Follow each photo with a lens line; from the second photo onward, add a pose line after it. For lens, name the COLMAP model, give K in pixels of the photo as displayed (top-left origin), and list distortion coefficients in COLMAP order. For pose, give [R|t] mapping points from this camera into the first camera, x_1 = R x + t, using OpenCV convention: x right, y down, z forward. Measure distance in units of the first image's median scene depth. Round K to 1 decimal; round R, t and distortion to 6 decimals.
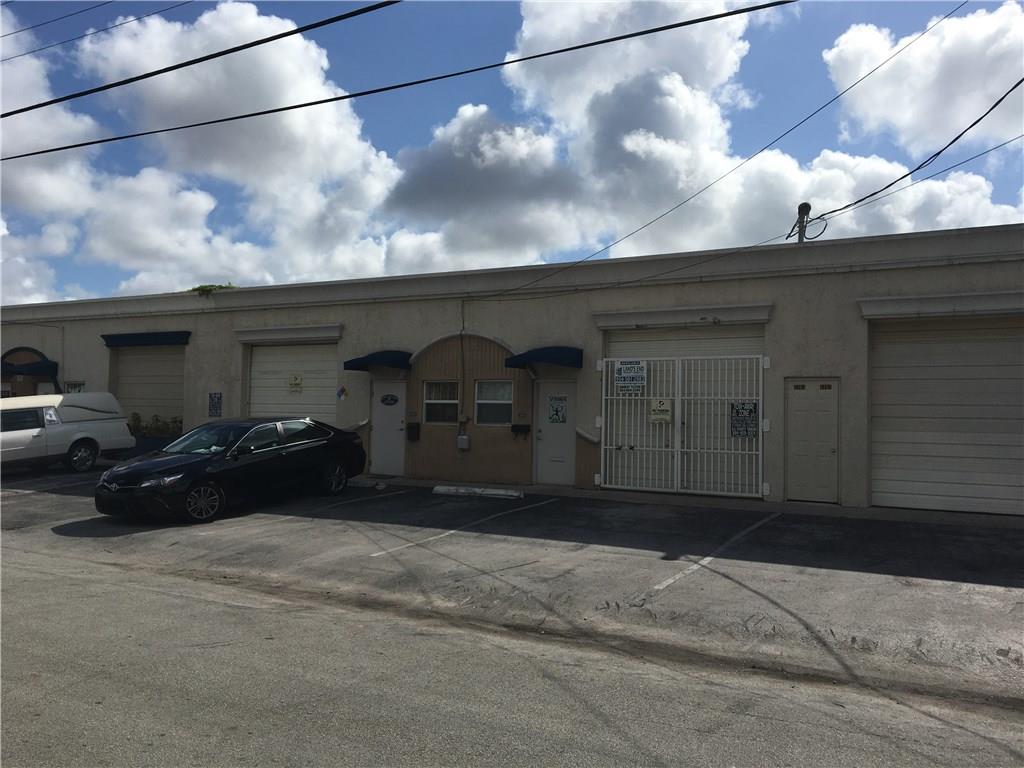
lens RADIAL K [[872.3, 0, 512.0], [0, 872.3, 384.0], [0, 0, 1]] dist [0.118520, -0.188354]
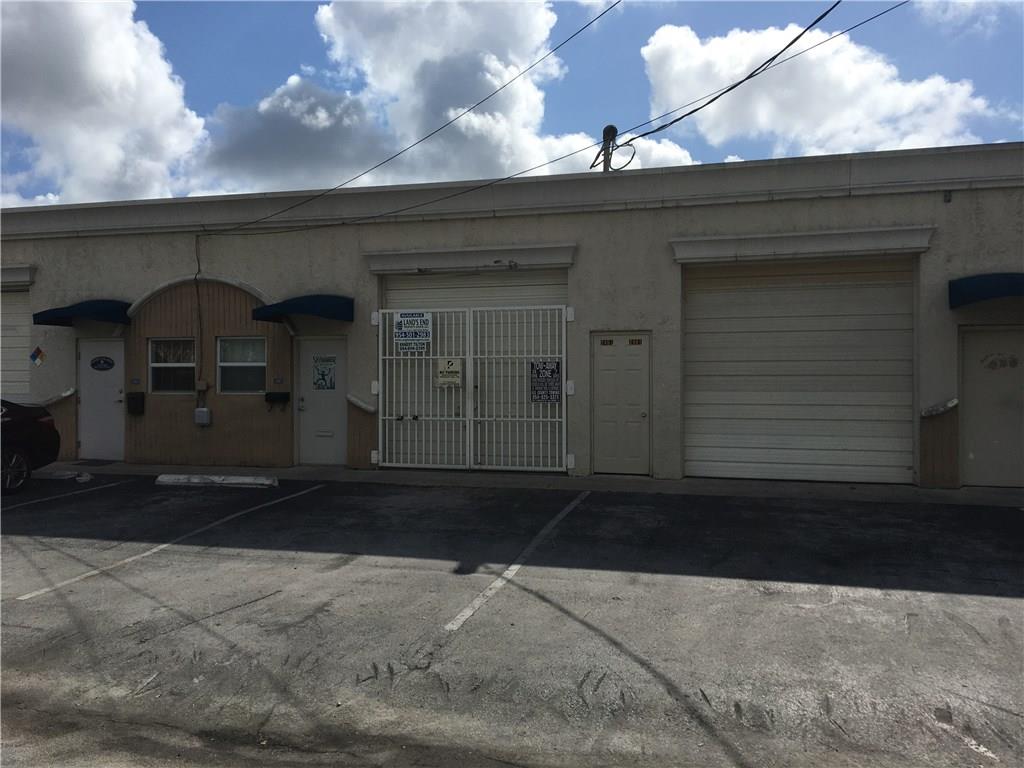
lens RADIAL K [[872.3, 0, 512.0], [0, 872.3, 384.0], [0, 0, 1]] dist [0.118520, -0.188354]
pose [[0.970423, -0.018503, 0.240702, 0.027944], [0.007915, 0.998961, 0.044881, 0.004748], [-0.241282, -0.041649, 0.969561, 0.182439]]
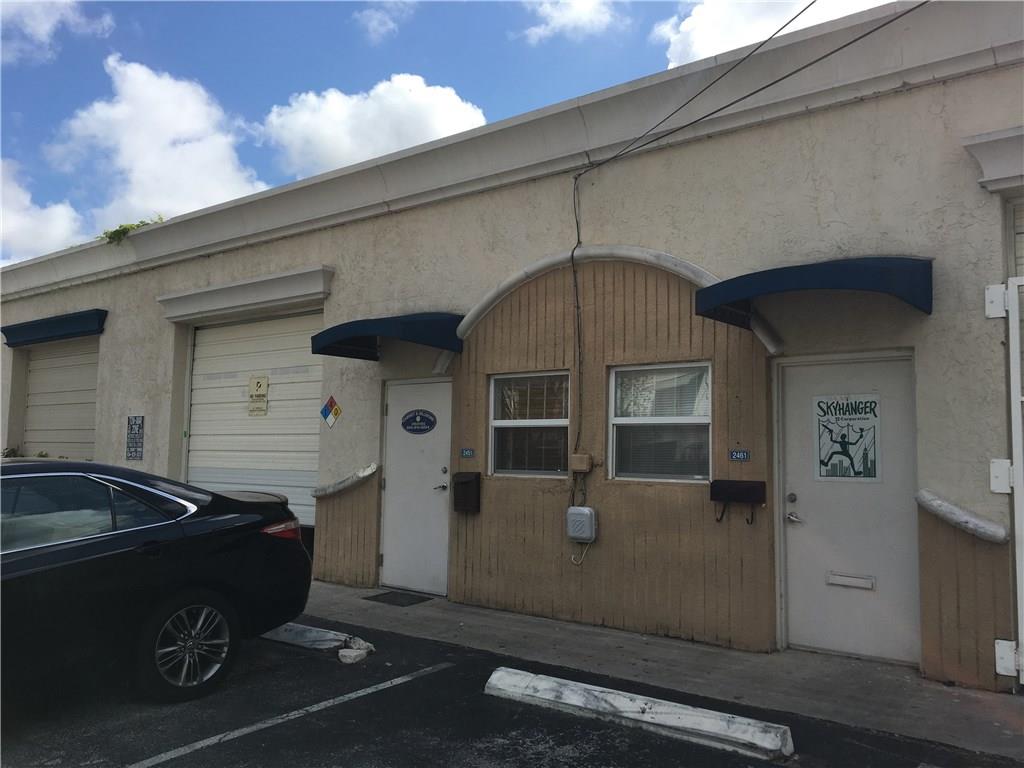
lens RADIAL K [[872.3, 0, 512.0], [0, 872.3, 384.0], [0, 0, 1]] dist [0.118520, -0.188354]
pose [[0.988957, -0.013952, -0.147541, -0.031237], [0.006731, 0.998760, -0.049328, 0.026184], [0.148047, 0.047790, 0.987825, 0.686433]]
